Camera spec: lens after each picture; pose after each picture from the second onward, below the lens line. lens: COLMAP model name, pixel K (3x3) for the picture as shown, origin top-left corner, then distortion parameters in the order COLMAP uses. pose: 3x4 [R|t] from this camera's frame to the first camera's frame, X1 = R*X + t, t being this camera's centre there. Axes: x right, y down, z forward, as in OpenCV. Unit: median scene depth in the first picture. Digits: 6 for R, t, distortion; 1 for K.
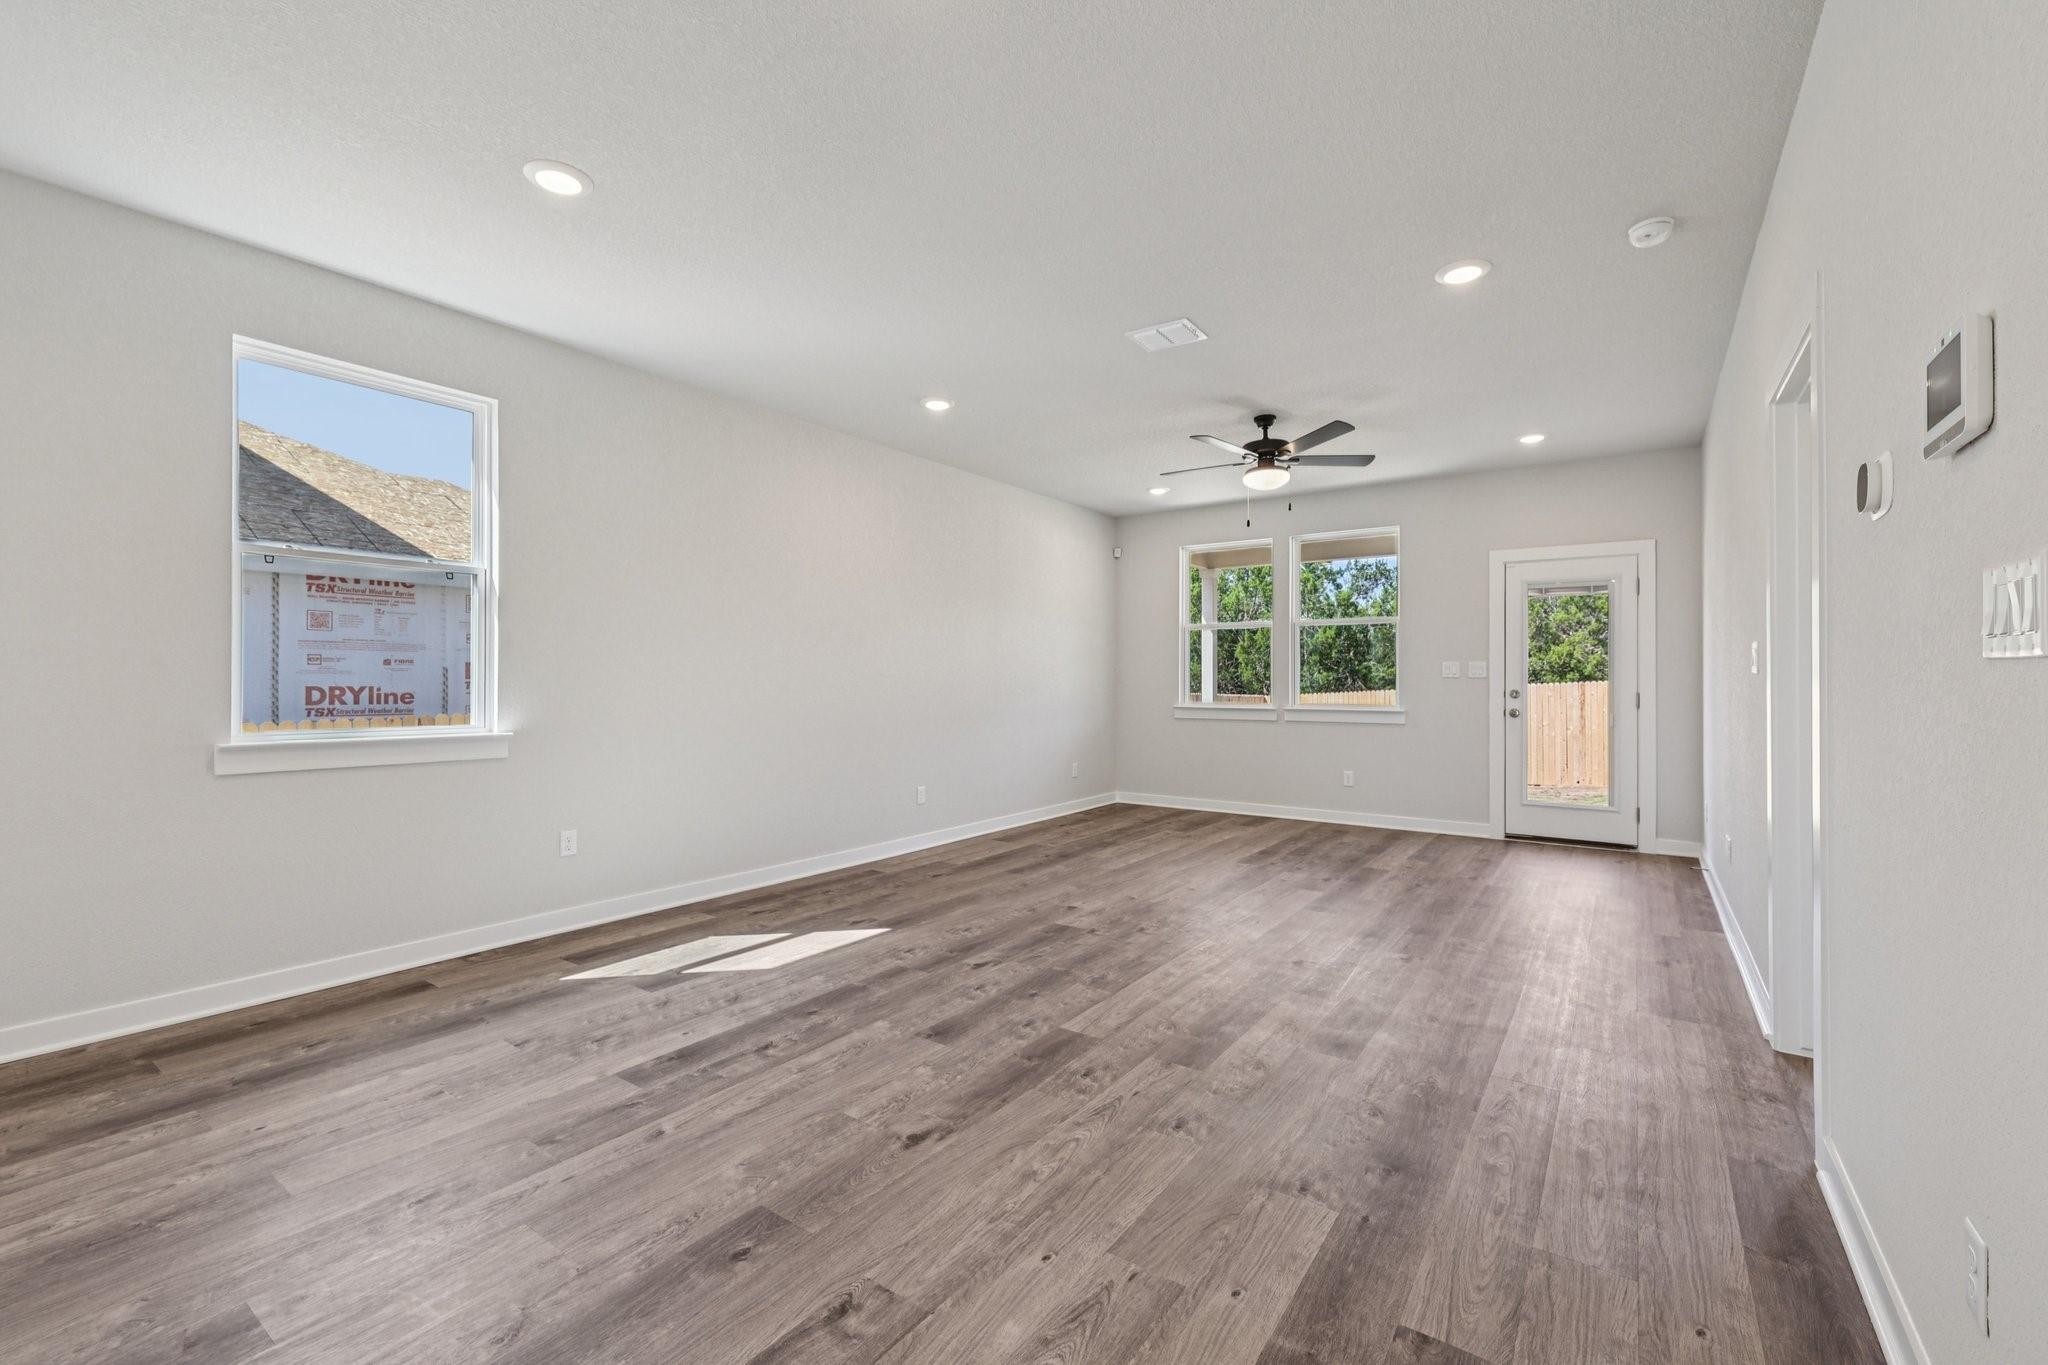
lens RADIAL K [[859.7, 0, 1027.9], [0, 859.7, 686.4], [0, 0, 1]] dist [0.002270, 0.000297]
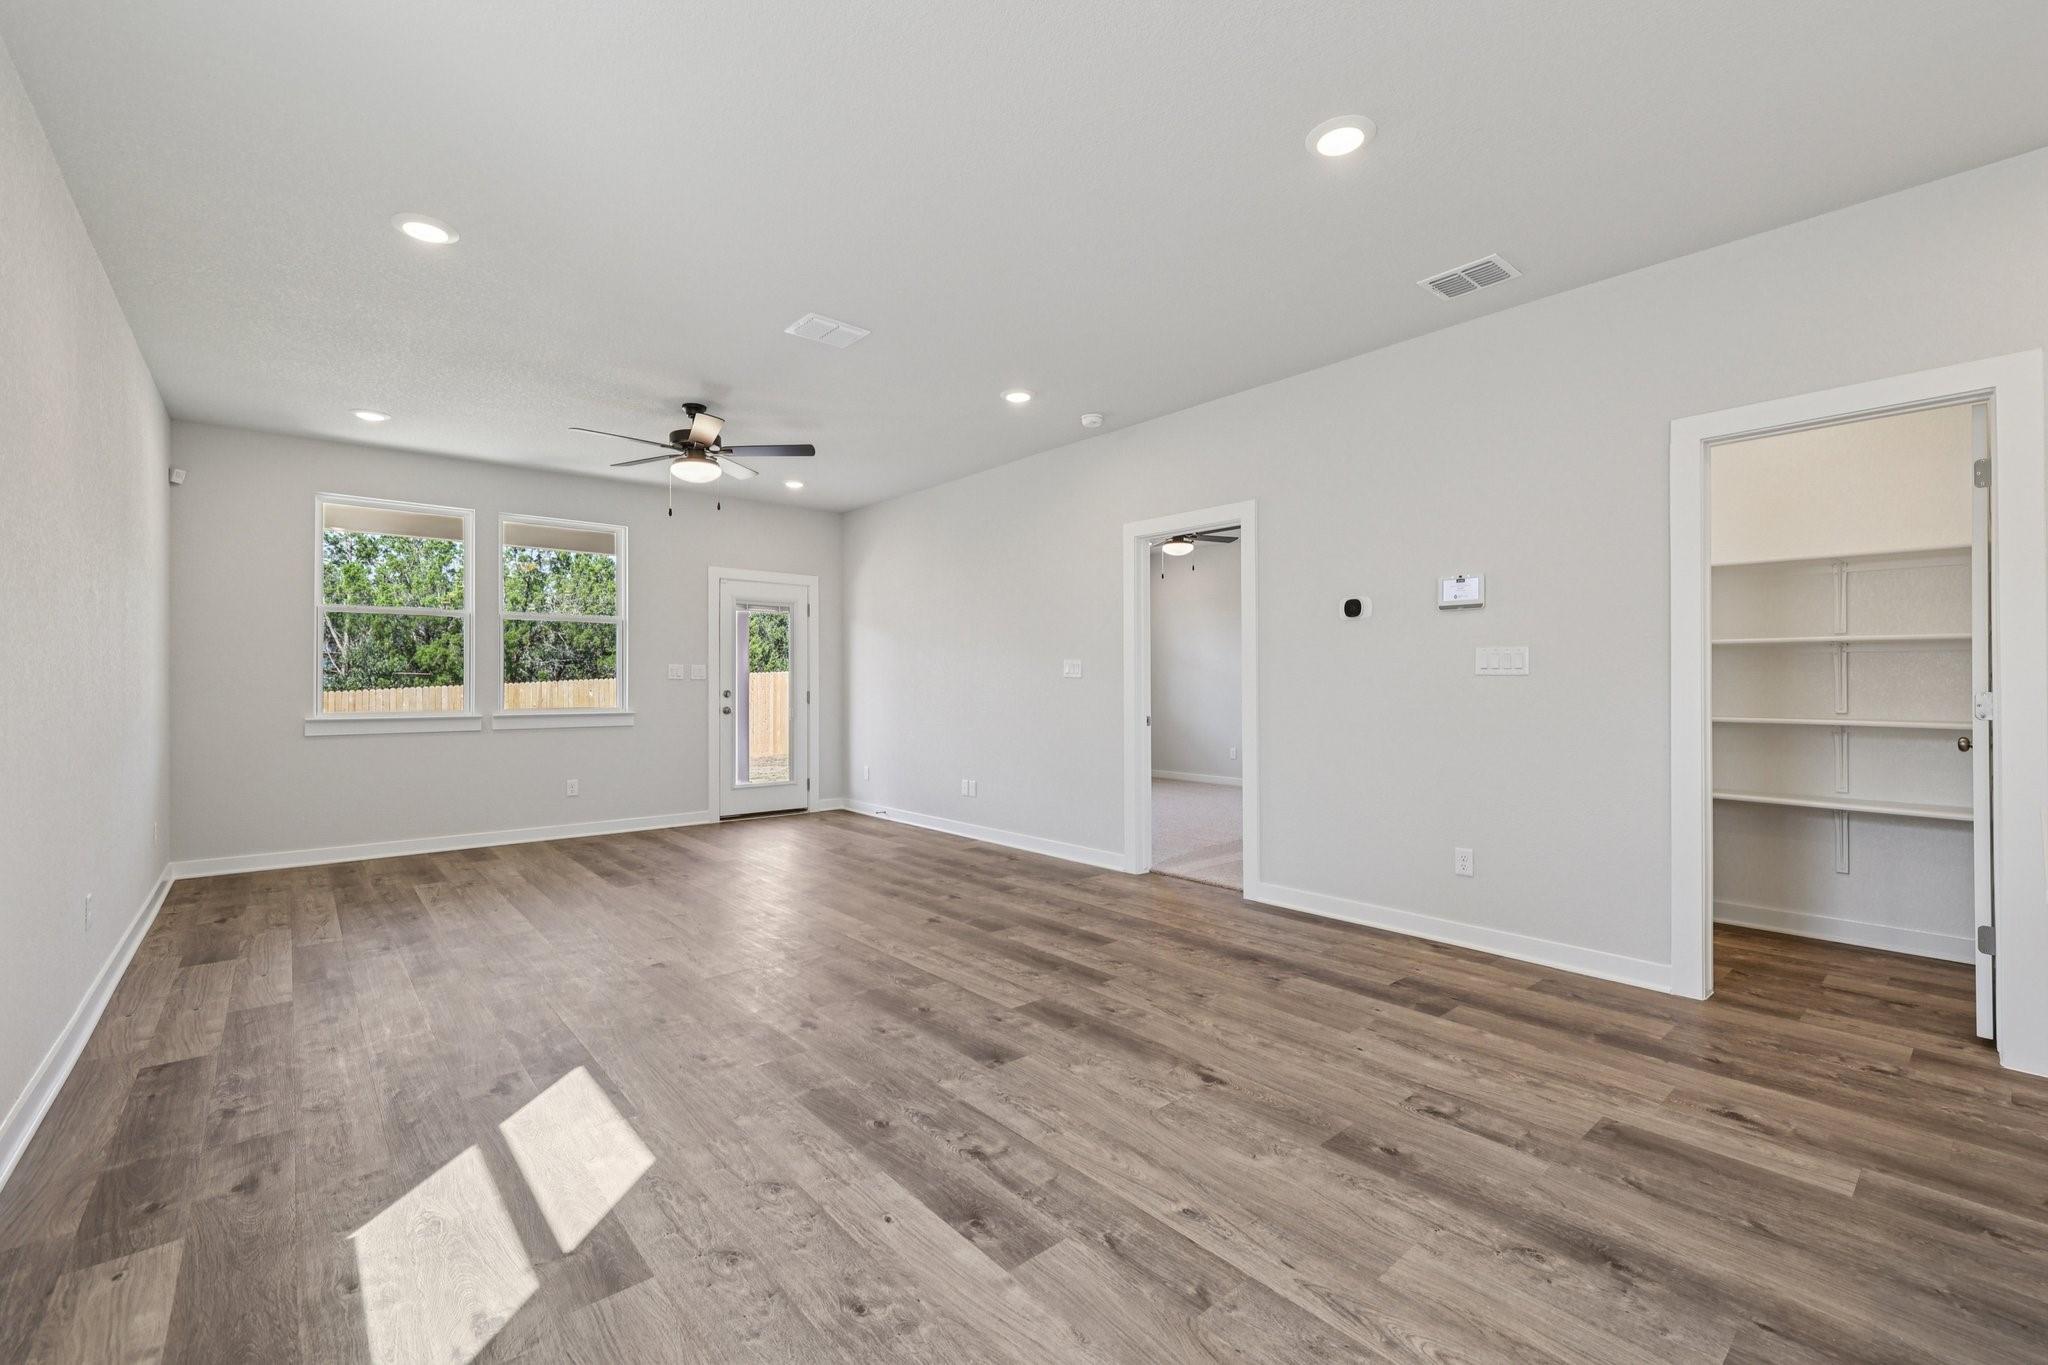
lens RADIAL K [[859.7, 0, 1027.9], [0, 859.7, 686.4], [0, 0, 1]] dist [0.002270, 0.000297]
pose [[0.243190, -0.005168, 0.969965, -1.005168], [0.006480, 0.999972, 0.003703, -0.005869], [-0.969957, 0.005385, 0.243216, 0.732631]]
